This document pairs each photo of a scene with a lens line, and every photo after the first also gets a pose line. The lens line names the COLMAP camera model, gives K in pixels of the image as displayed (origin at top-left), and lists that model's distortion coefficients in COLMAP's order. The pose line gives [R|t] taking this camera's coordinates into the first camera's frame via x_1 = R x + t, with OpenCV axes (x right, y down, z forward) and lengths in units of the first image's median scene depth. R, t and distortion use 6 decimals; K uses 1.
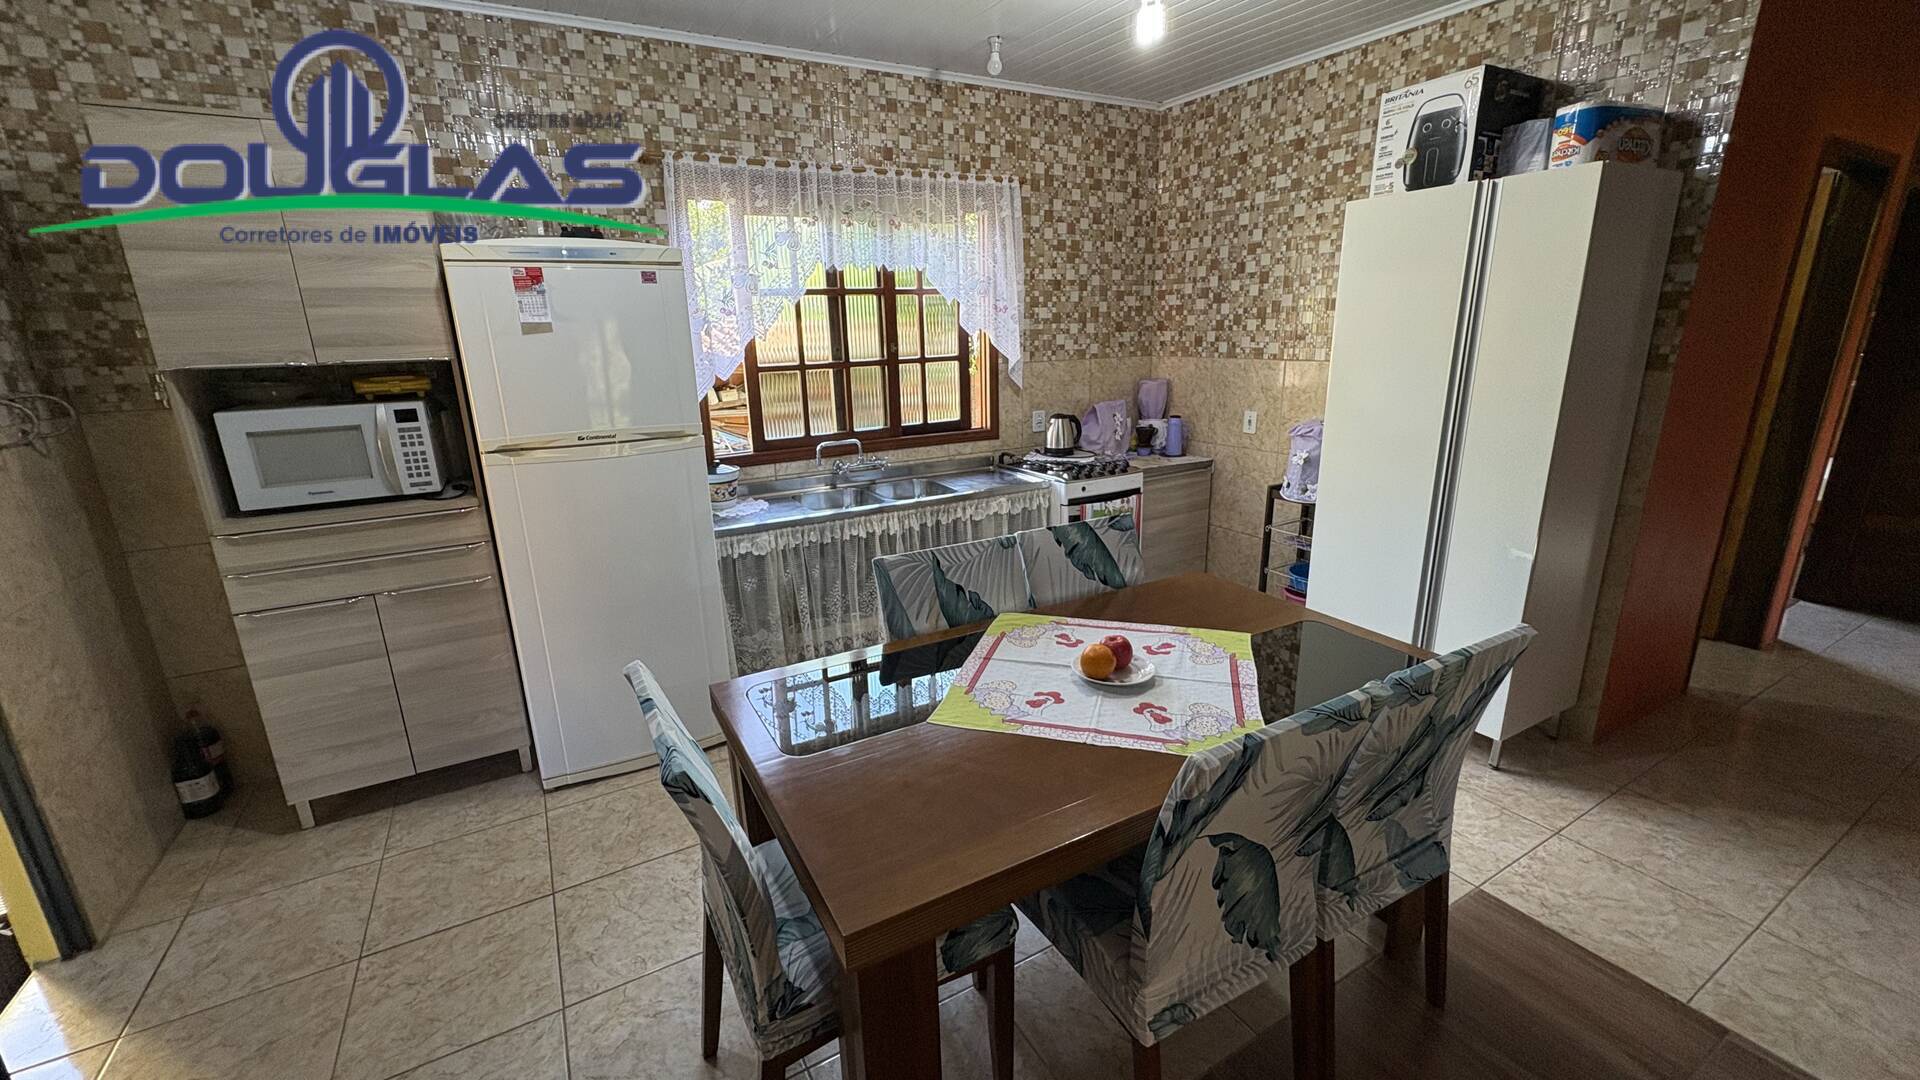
lens RADIAL K [[768.0, 0, 956.2], [0, 768.0, 540.8], [0, 0, 1]] dist [0.001548, 0.000077]
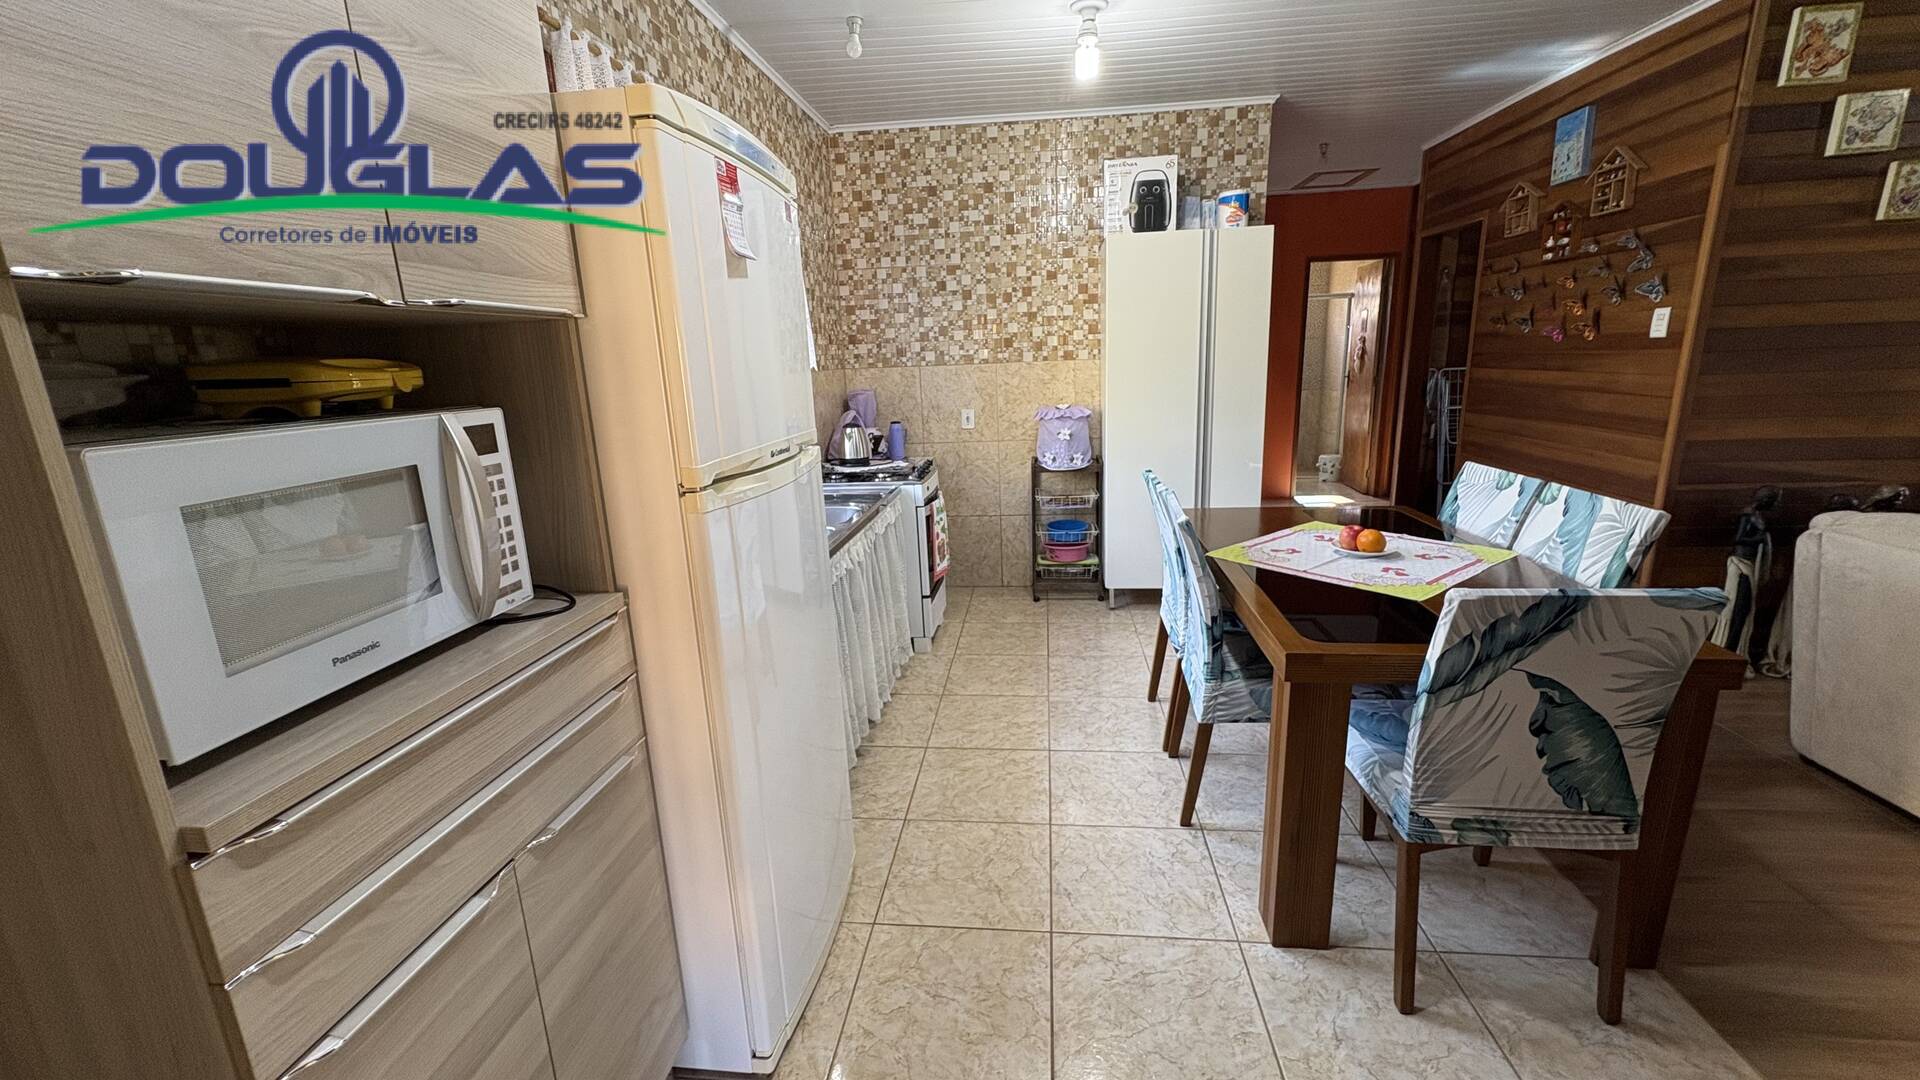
lens RADIAL K [[768.0, 0, 962.1], [0, 768.0, 539.1], [0, 0, 1]] dist [0.001548, 0.000077]
pose [[0.586437, -0.188196, 0.787829, -0.649701], [0.244154, 0.968467, 0.049605, -0.043927], [-0.772321, 0.163261, 0.613894, 0.372350]]
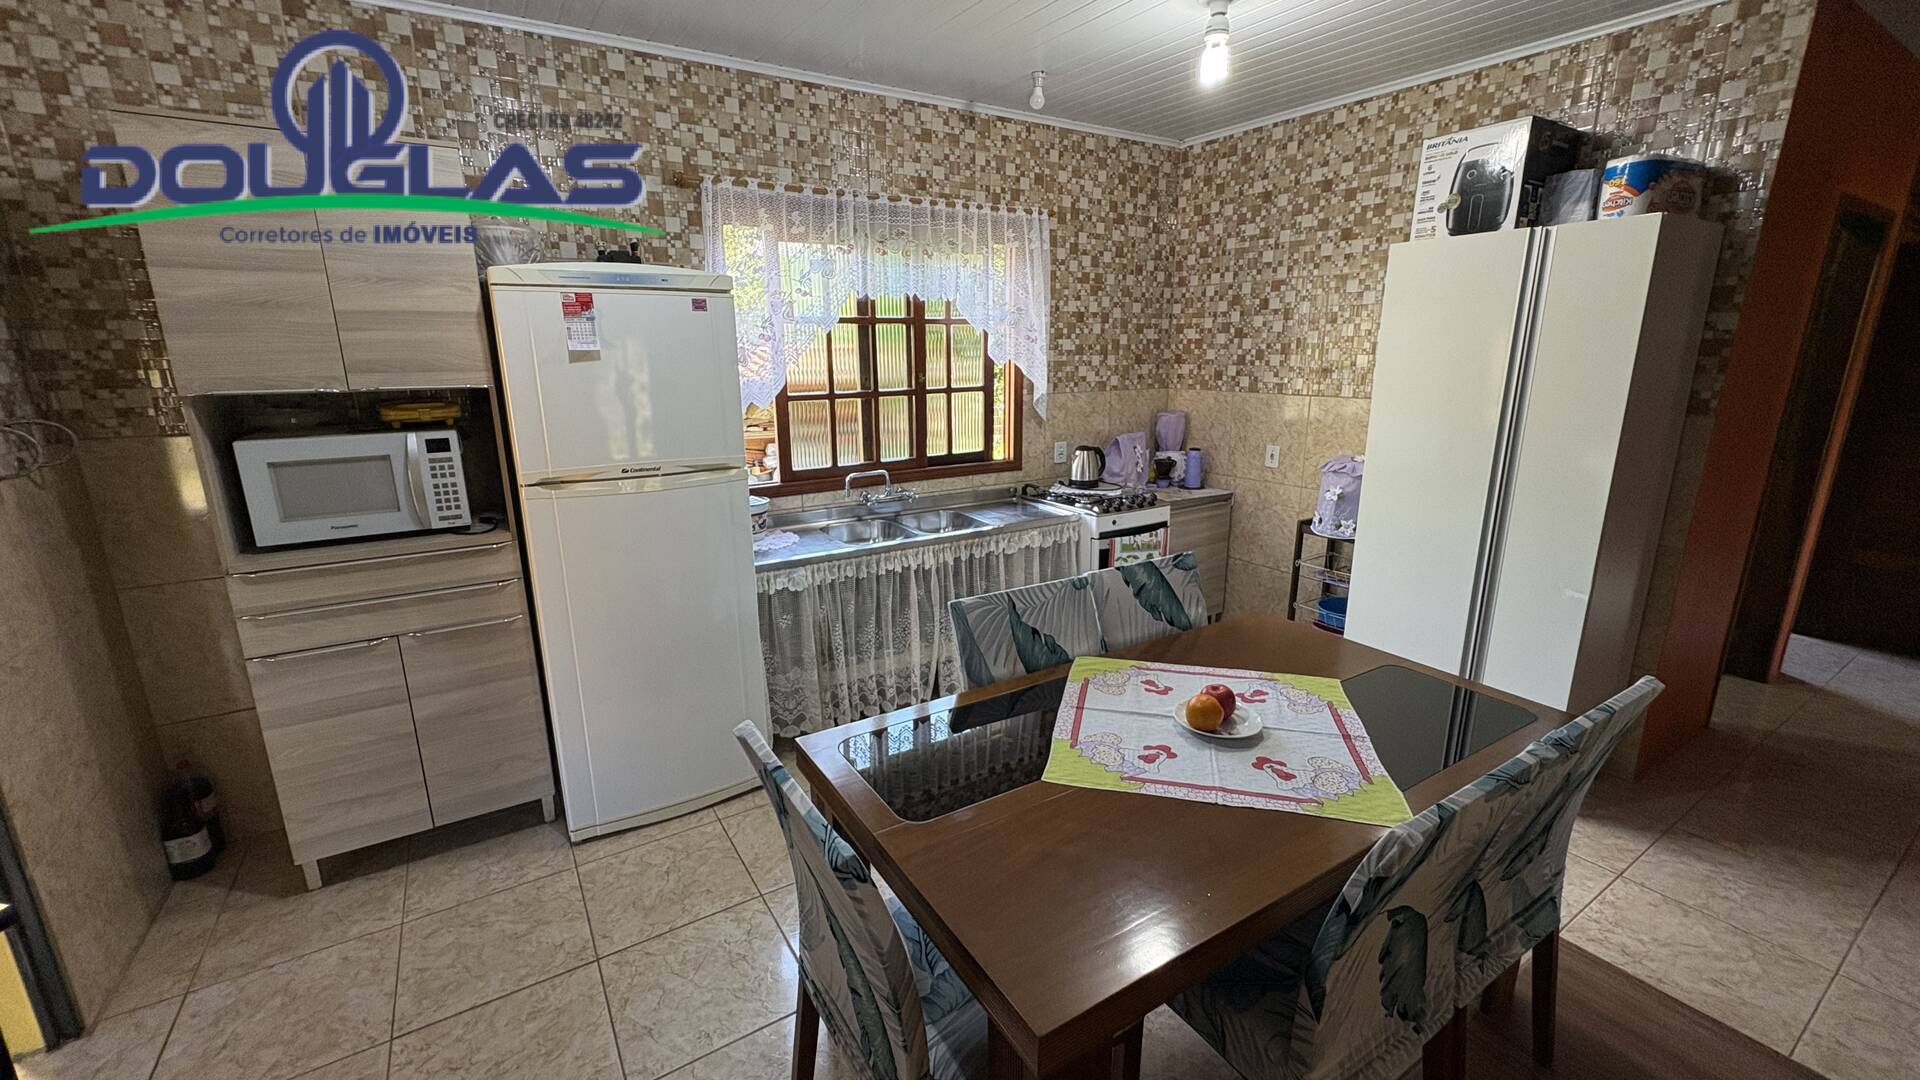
lens RADIAL K [[768.0, 0, 956.6], [0, 768.0, 540.6], [0, 0, 1]] dist [0.001548, 0.000077]
pose [[0.998832, 0.005434, 0.048012, -0.088887], [-0.004039, 0.999569, -0.029094, -0.015198], [-0.048149, 0.028867, 0.998423, 0.022570]]
